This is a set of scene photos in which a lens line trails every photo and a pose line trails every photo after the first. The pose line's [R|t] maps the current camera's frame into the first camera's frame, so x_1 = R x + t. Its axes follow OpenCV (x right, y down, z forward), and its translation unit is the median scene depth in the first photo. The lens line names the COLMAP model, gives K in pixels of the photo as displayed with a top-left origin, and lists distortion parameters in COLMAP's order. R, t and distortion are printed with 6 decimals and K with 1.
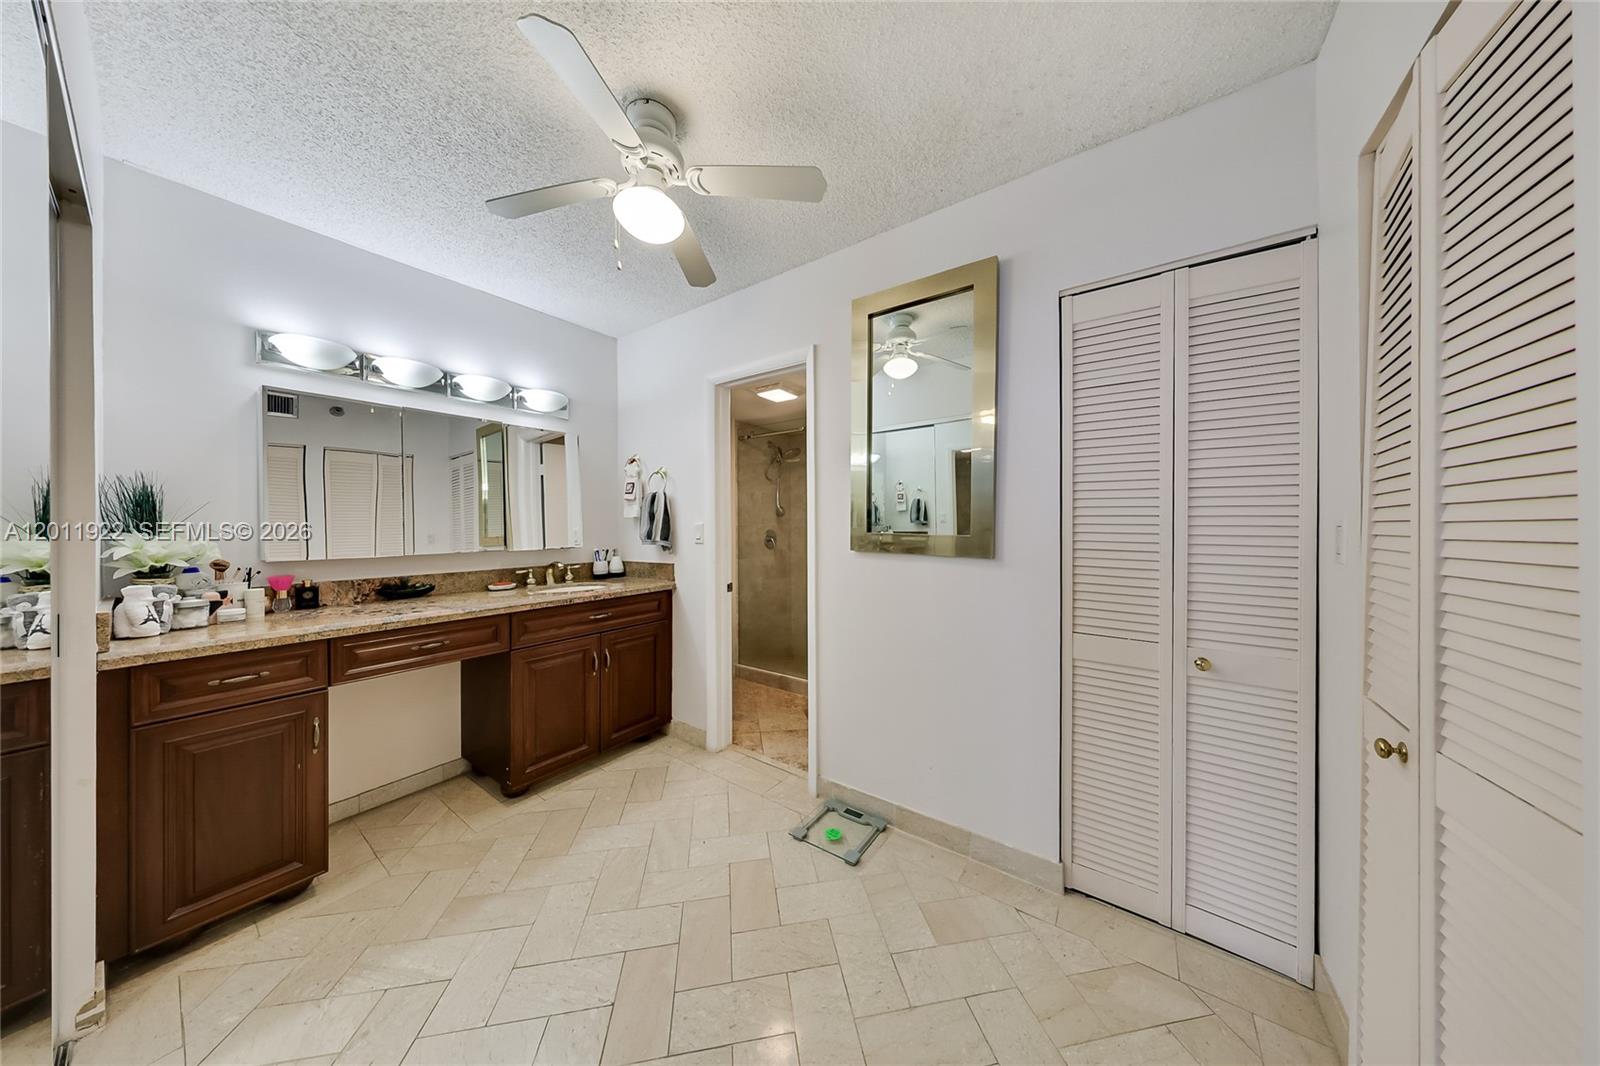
lens RADIAL K [[458.7, 0, 803.6], [0, 458.7, 535.7], [0, 0, 1]] dist [-0.000759, 0.000013]
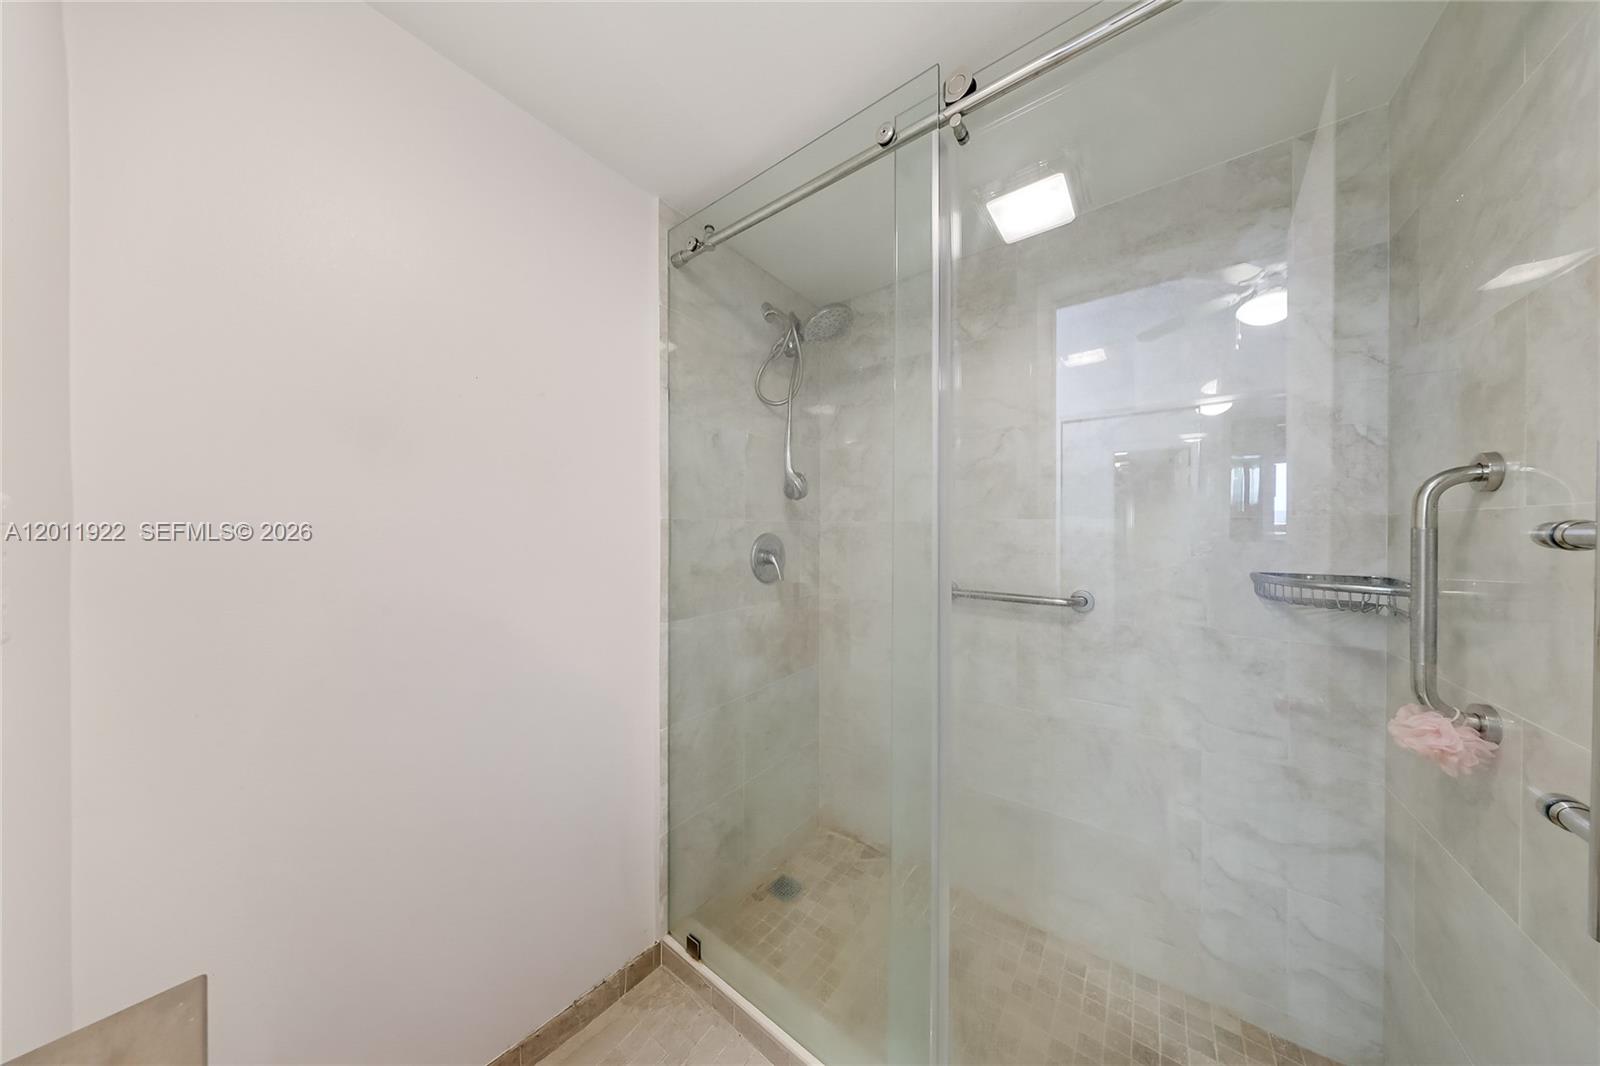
lens RADIAL K [[458.7, 0, 803.6], [0, 458.7, 535.7], [0, 0, 1]] dist [-0.000759, 0.000013]
pose [[0.999832, 0.003324, -0.018048, -0.036468], [-0.003394, 0.999987, -0.003892, -0.009580], [0.018035, 0.003953, 0.999830, 0.620483]]
